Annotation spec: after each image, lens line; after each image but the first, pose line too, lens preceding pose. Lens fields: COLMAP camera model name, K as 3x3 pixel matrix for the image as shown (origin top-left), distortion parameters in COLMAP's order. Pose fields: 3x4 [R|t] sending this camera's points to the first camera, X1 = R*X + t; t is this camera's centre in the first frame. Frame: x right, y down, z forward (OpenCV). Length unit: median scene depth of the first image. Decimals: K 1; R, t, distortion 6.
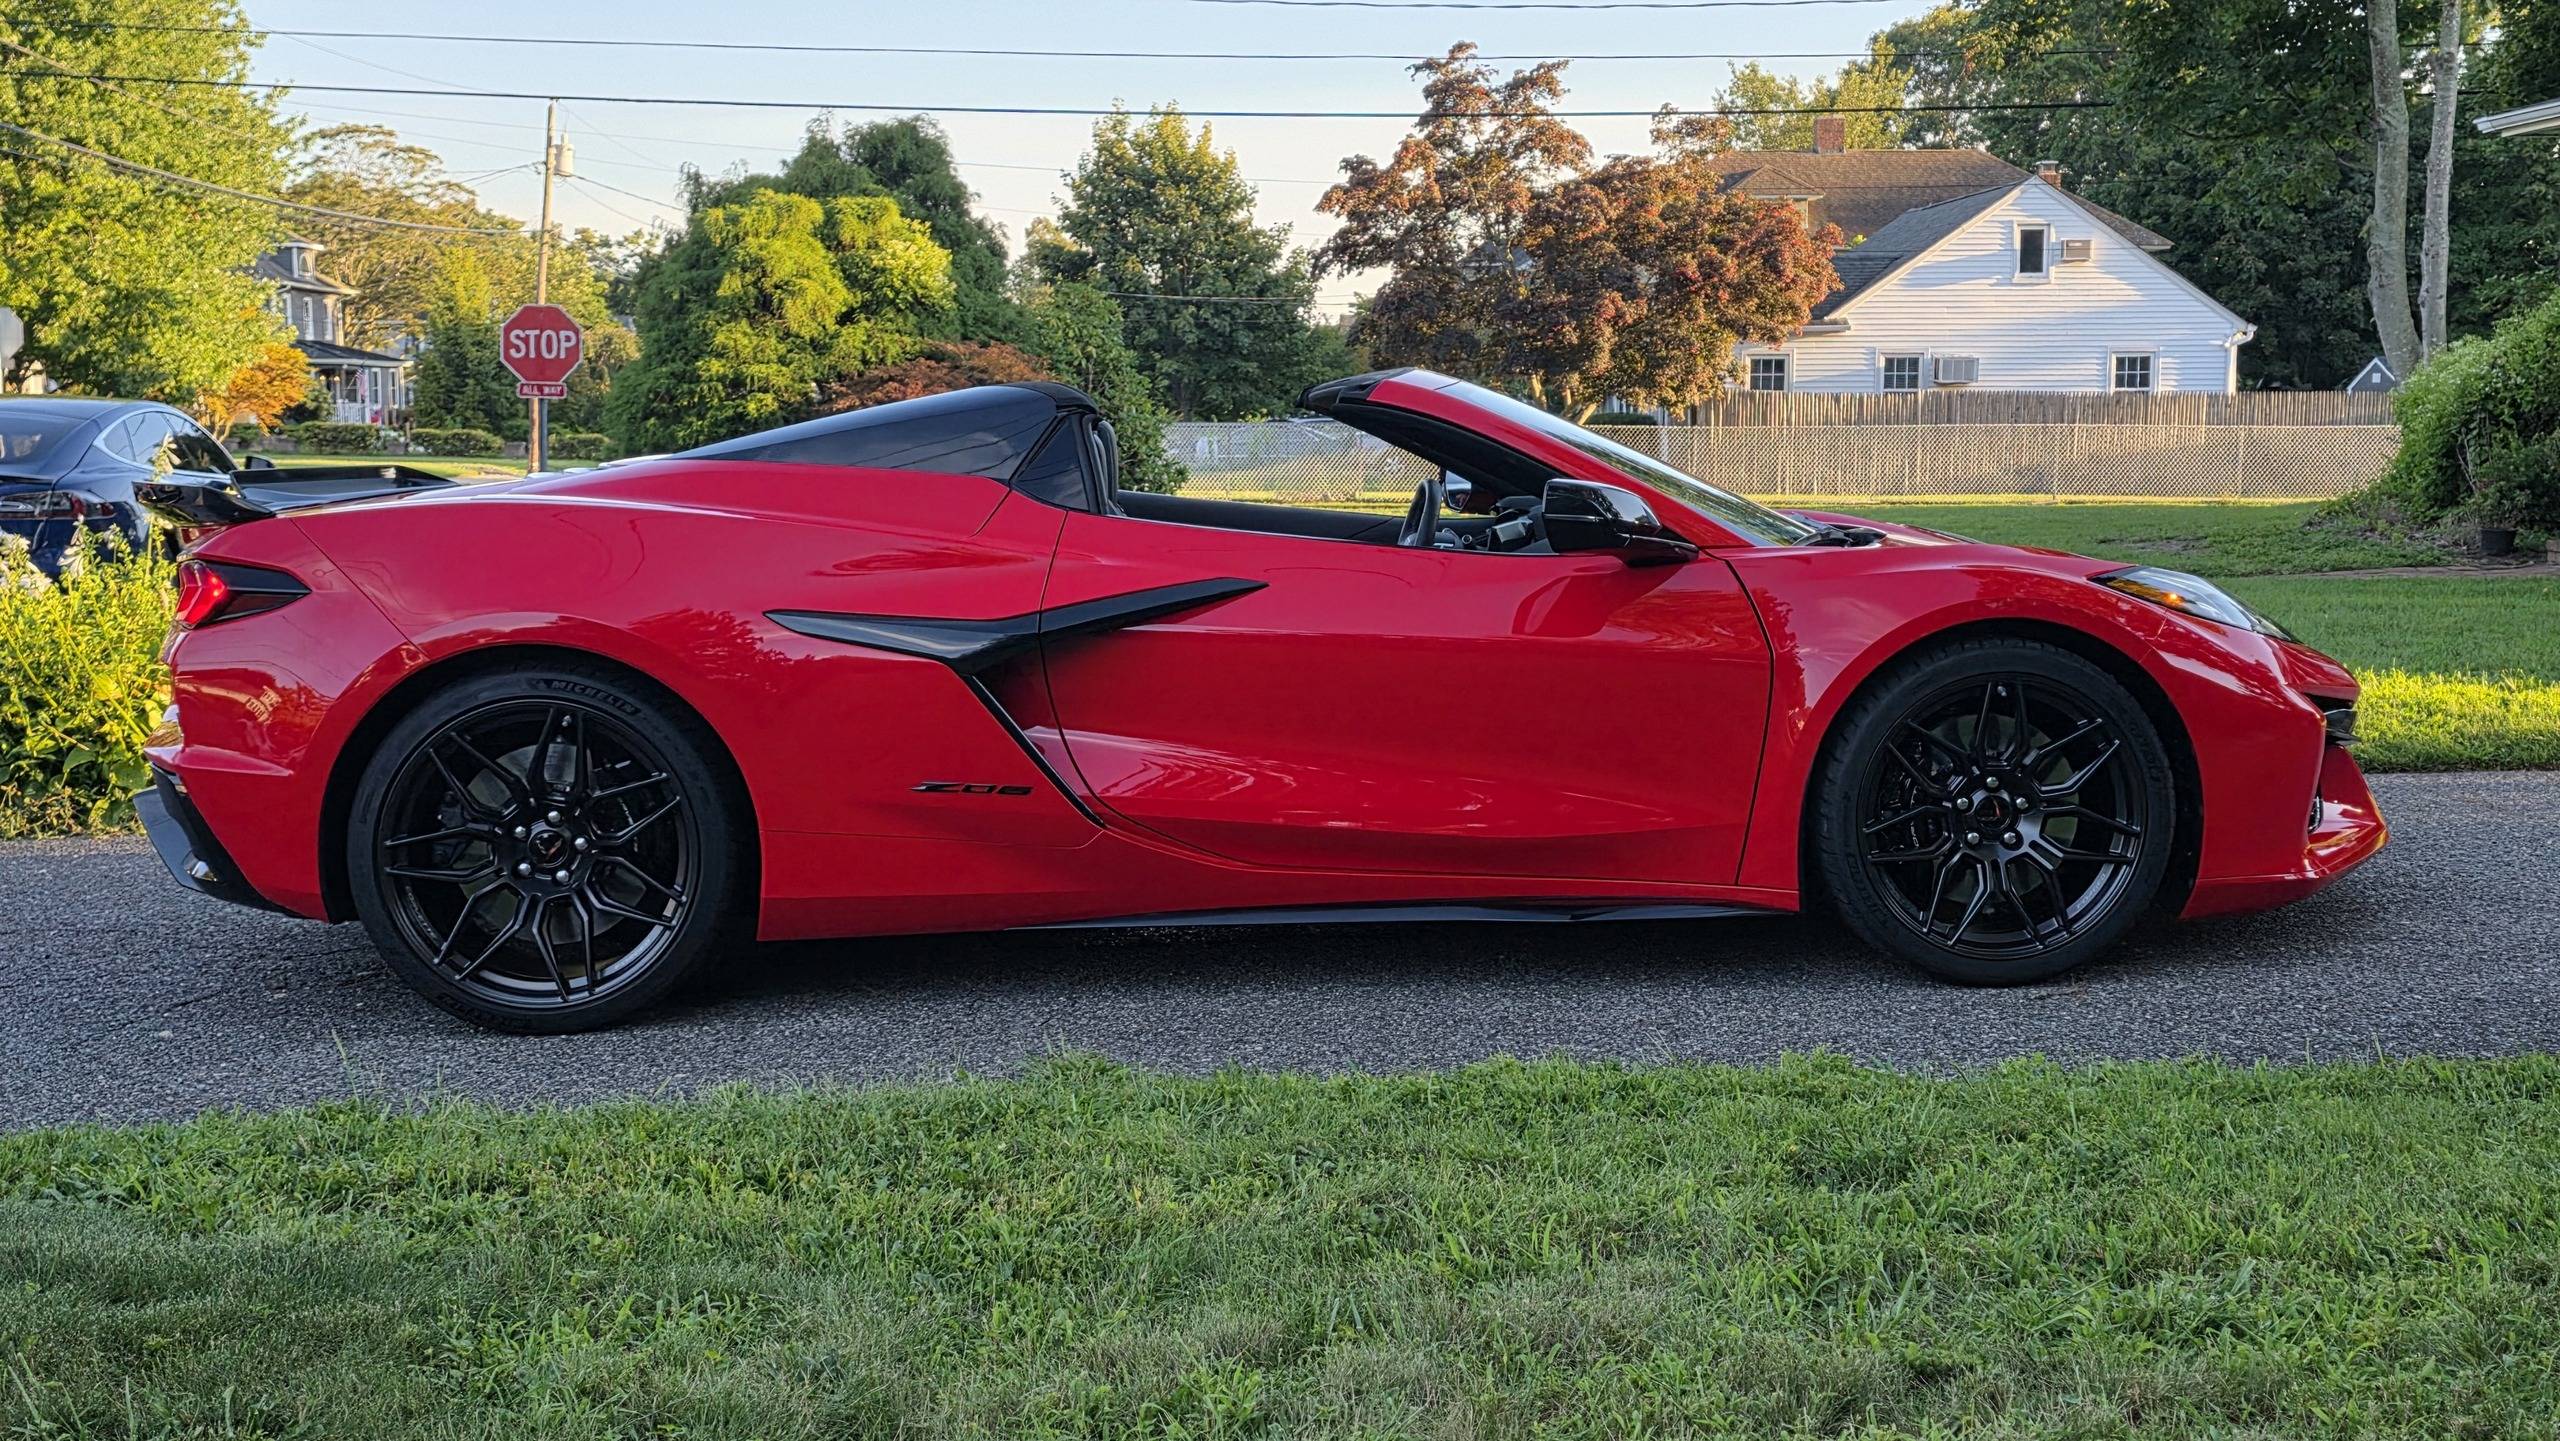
lens RADIAL K [[2933.8, 0, 1286.3], [0, 2933.8, 735.4], [0, 0, 1]] dist [0.136251, -0.288904]
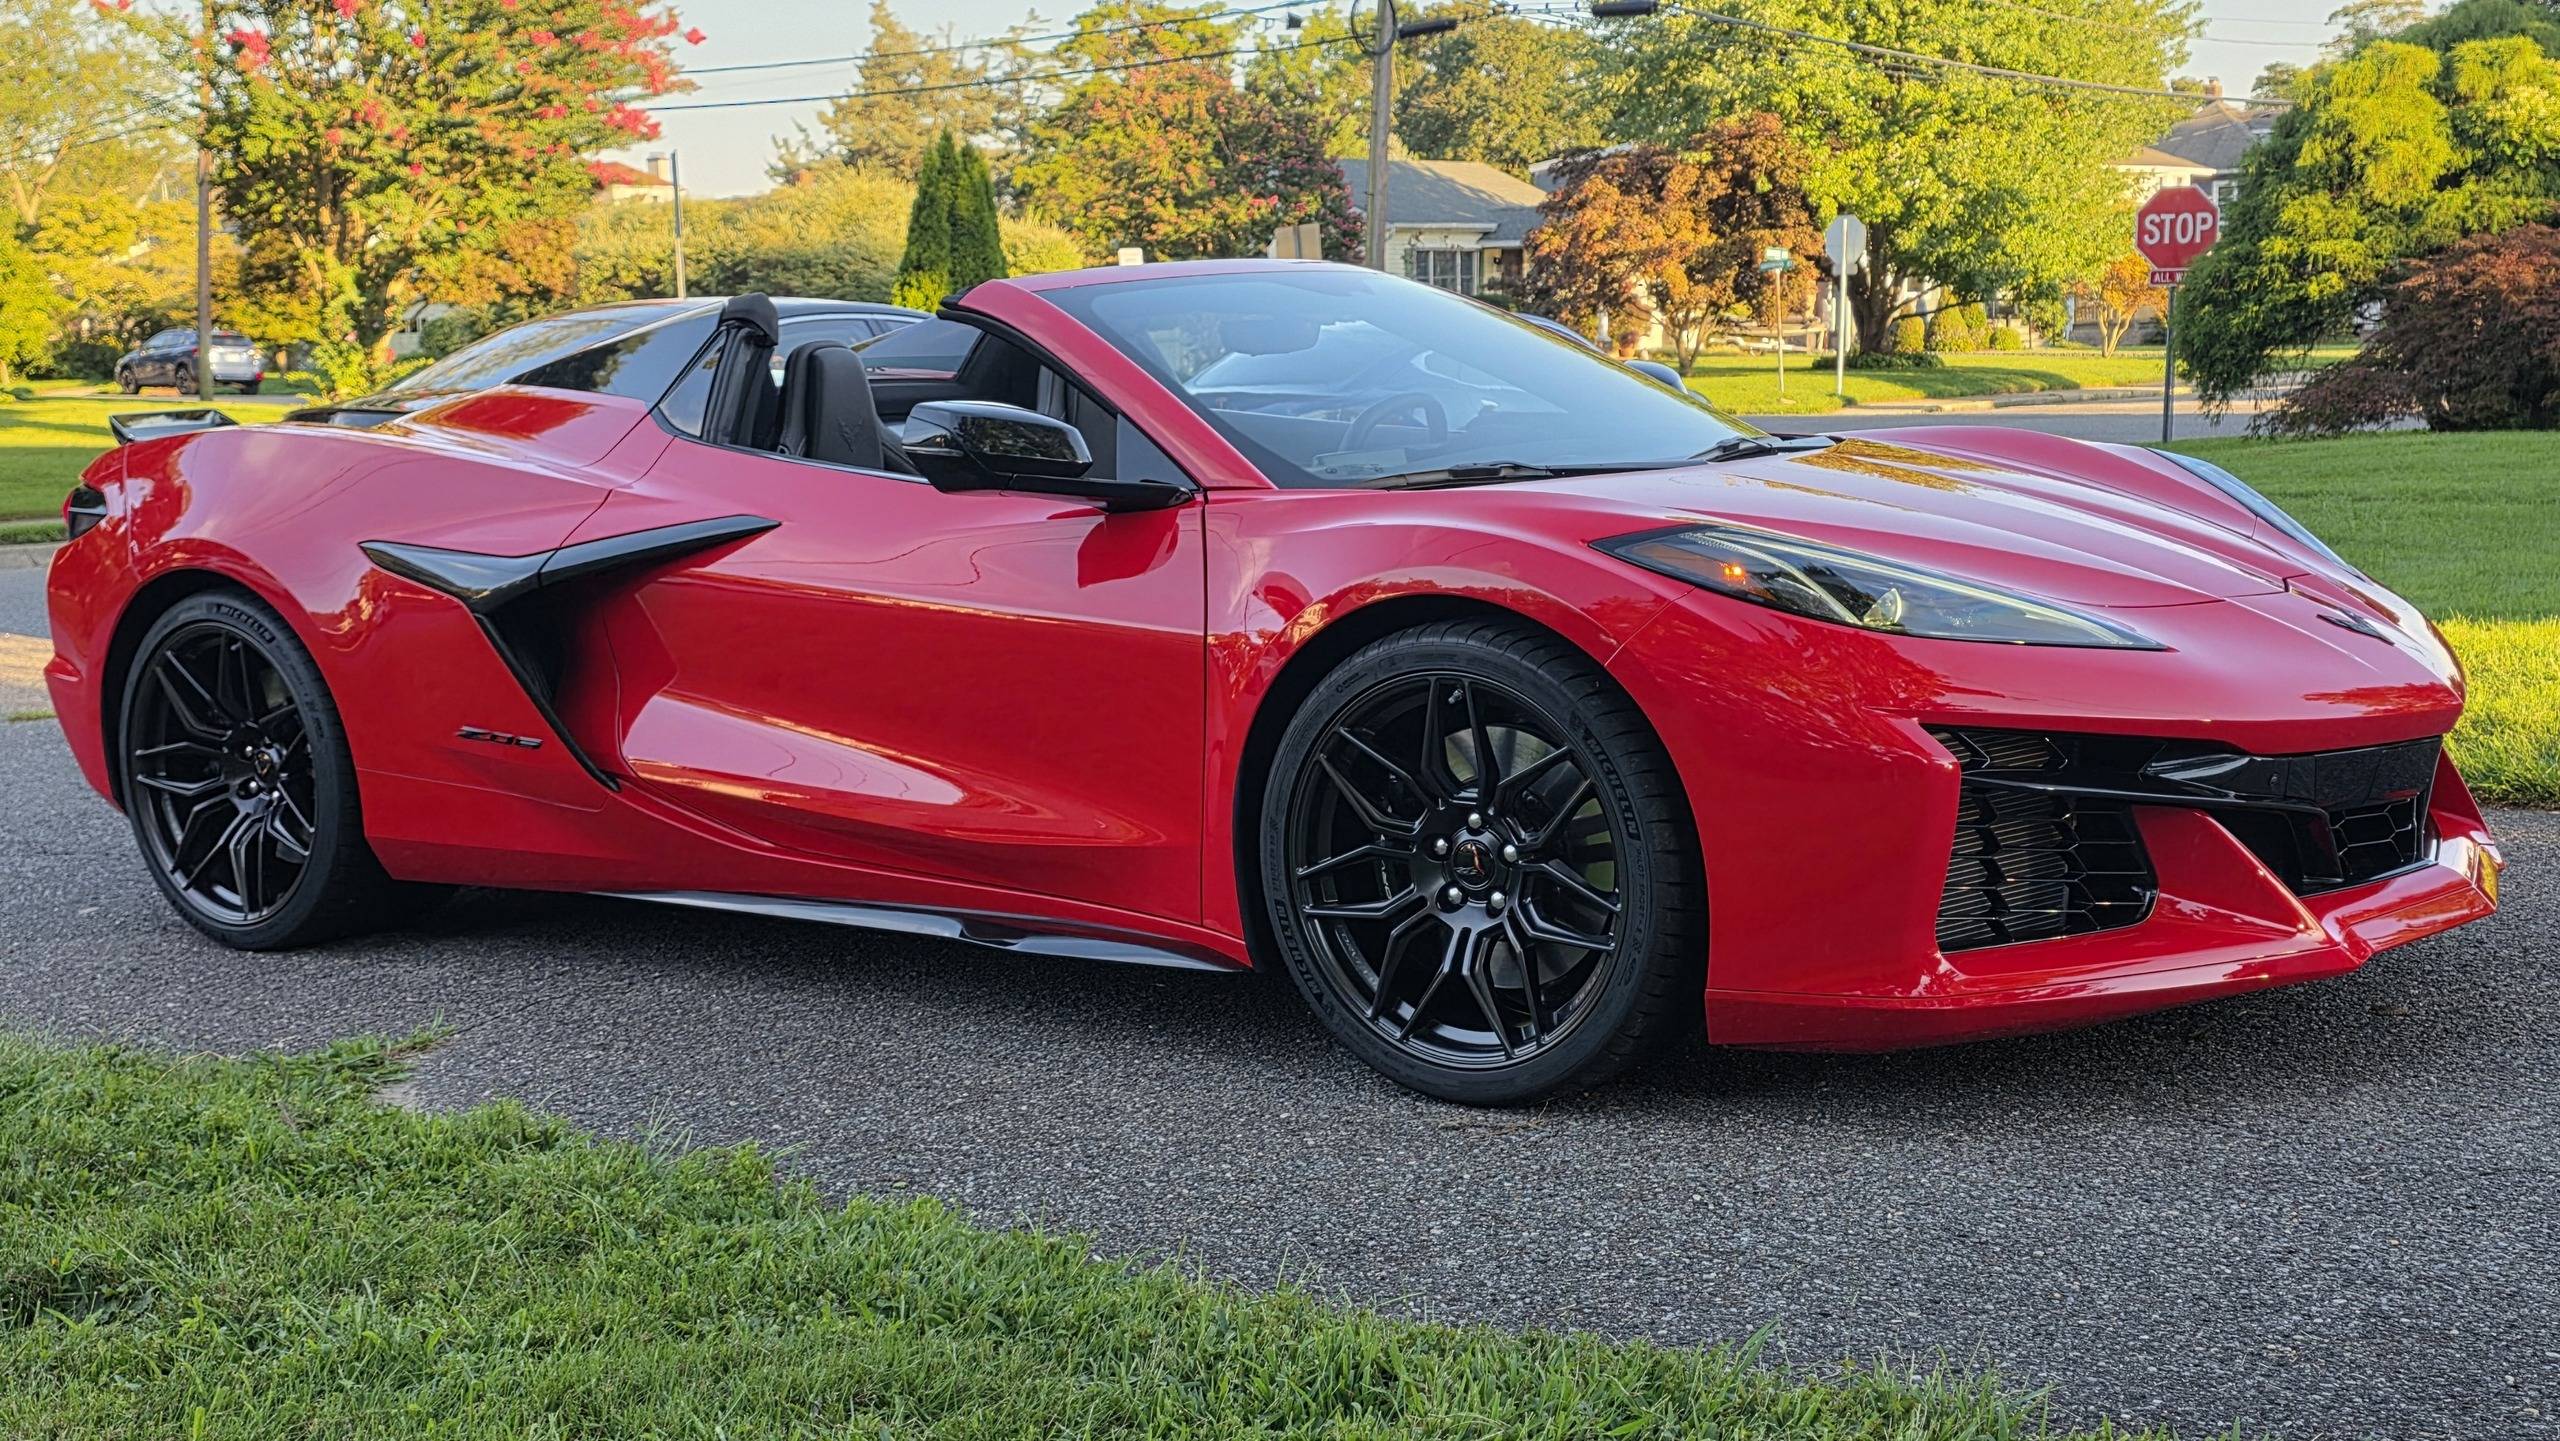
lens RADIAL K [[2933.8, 0, 1286.3], [0, 2933.8, 735.4], [0, 0, 1]] dist [0.136251, -0.288904]
pose [[0.768460, 0.065416, -0.636546, 0.091517], [-0.041602, 0.997764, 0.052313, -0.005646], [0.638544, -0.013719, 0.769463, 0.057543]]
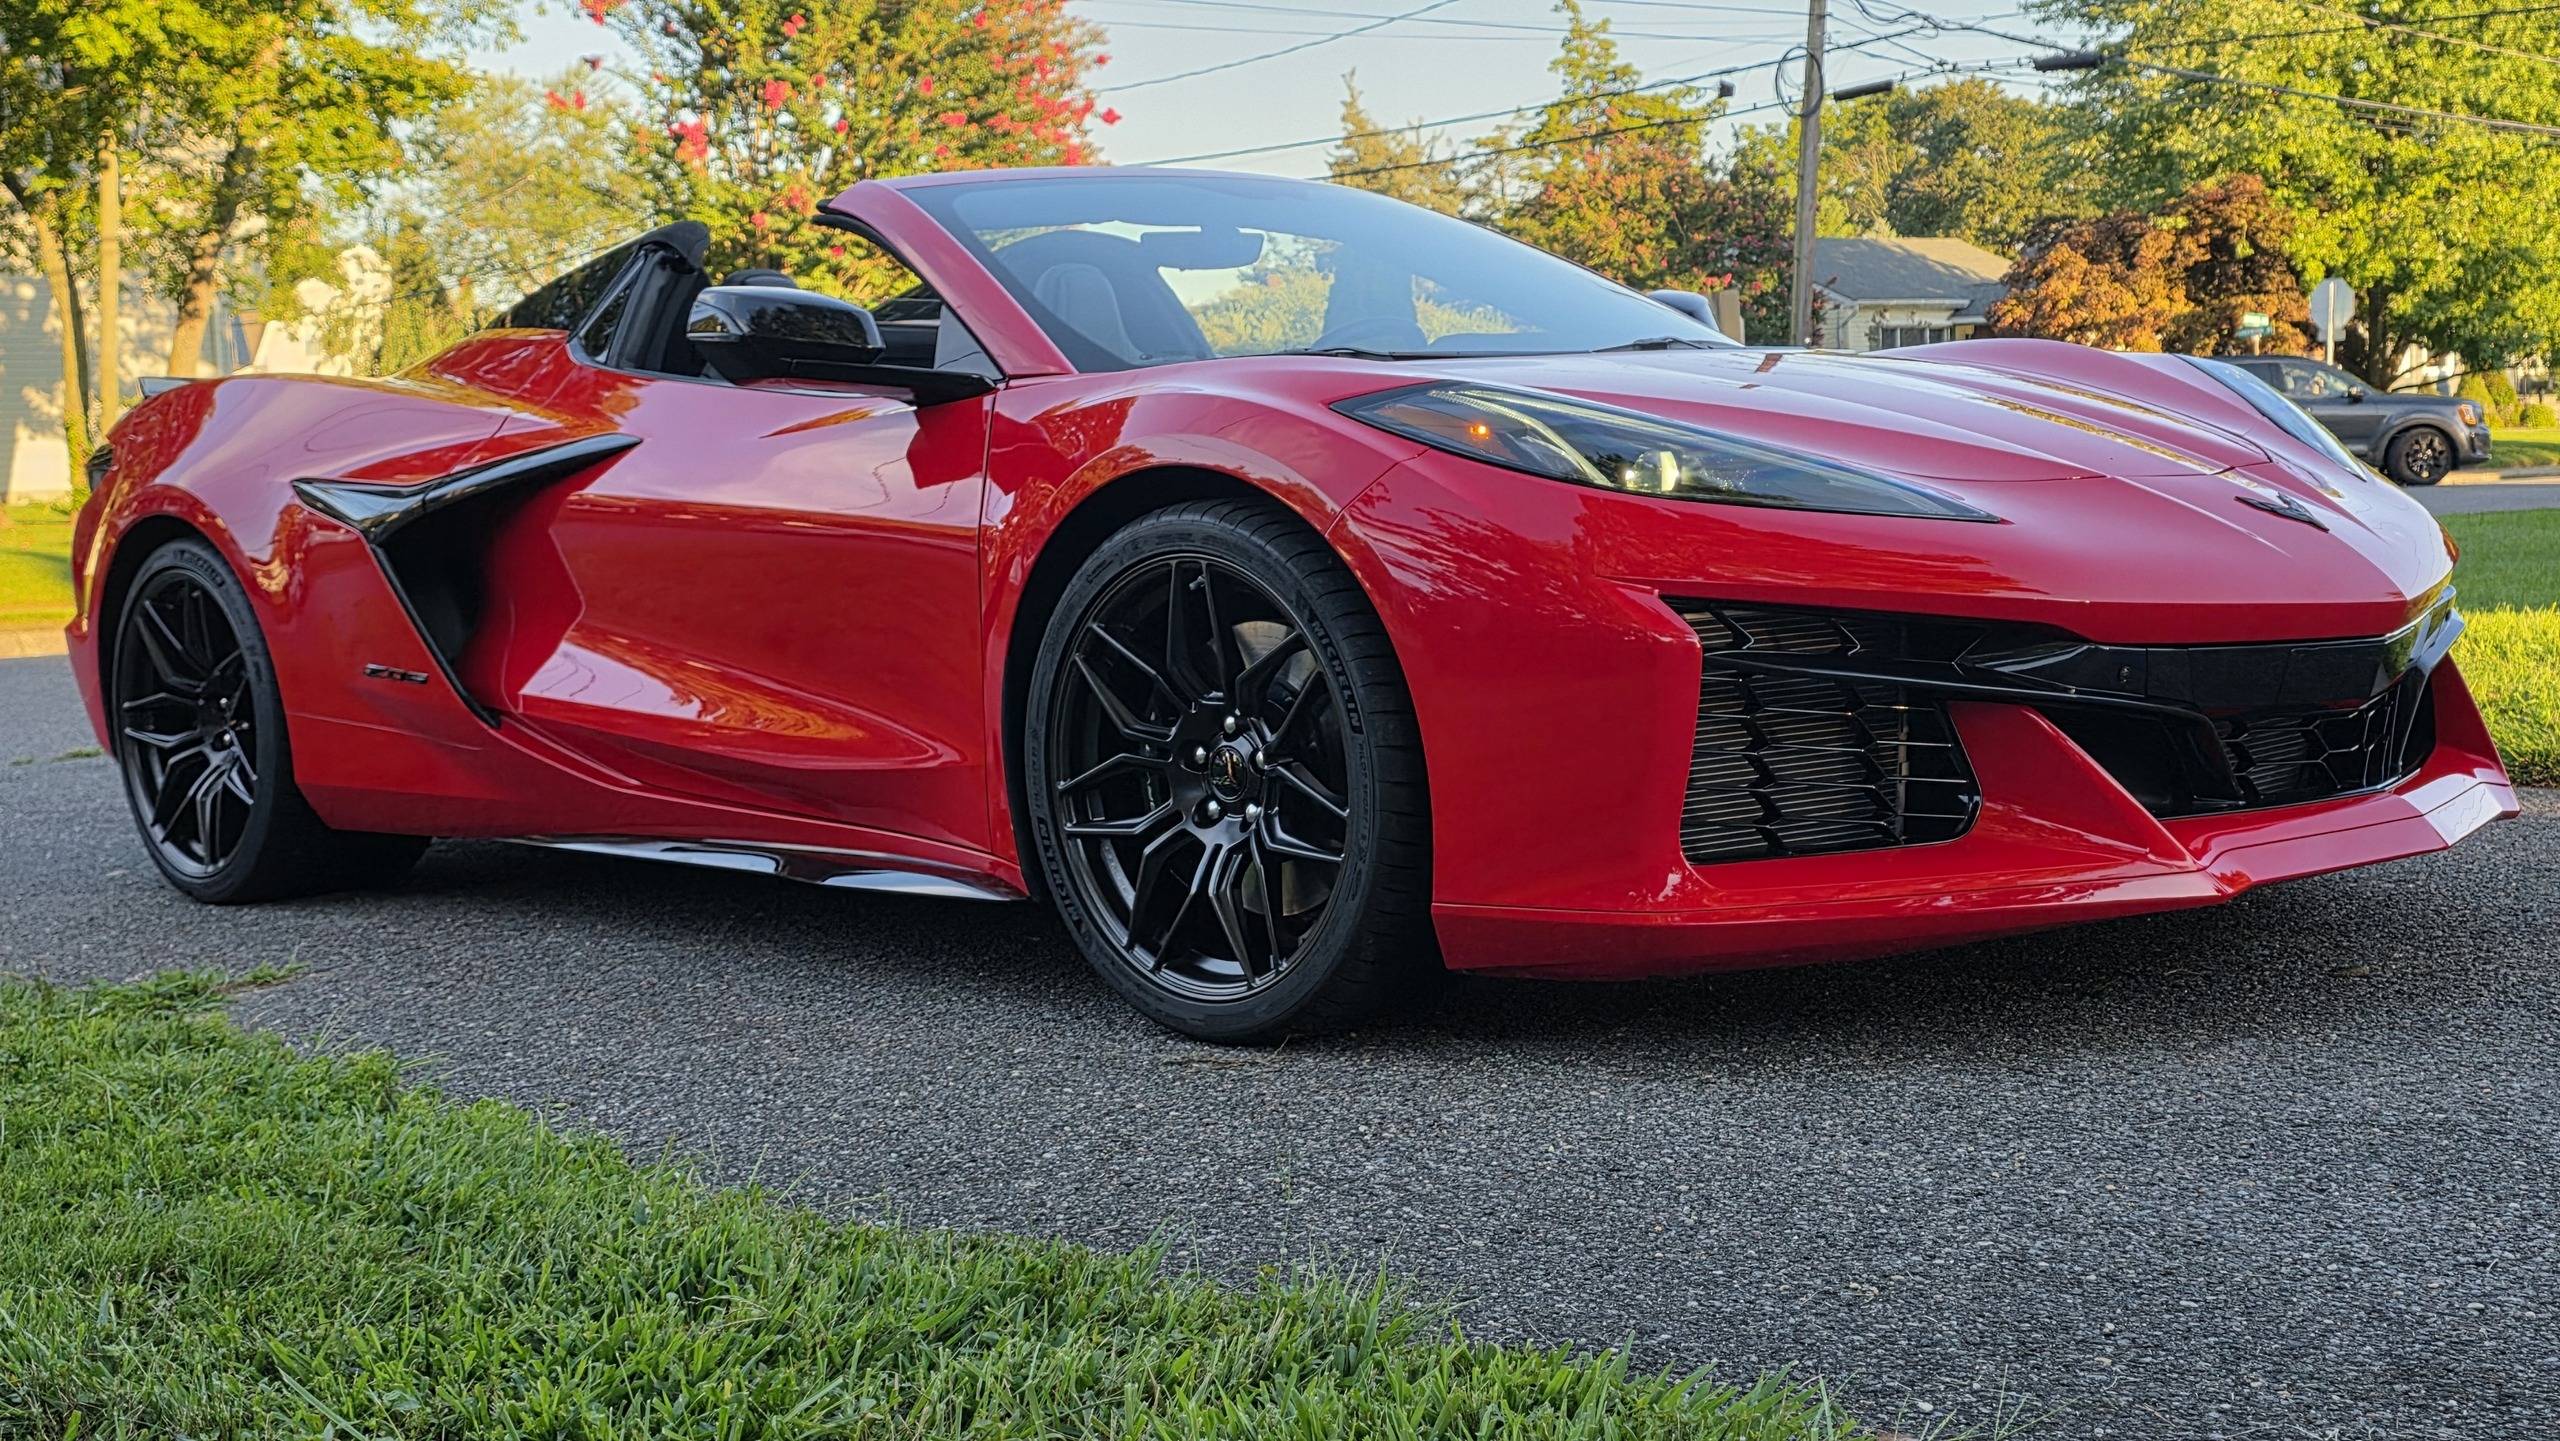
lens RADIAL K [[2933.8, 0, 1286.3], [0, 2933.8, 735.4], [0, 0, 1]] dist [0.136251, -0.288904]
pose [[0.649488, 0.048972, -0.758793, 0.100890], [-0.044774, 0.998655, 0.026128, -0.000460], [0.759052, 0.017005, 0.650808, 0.079195]]
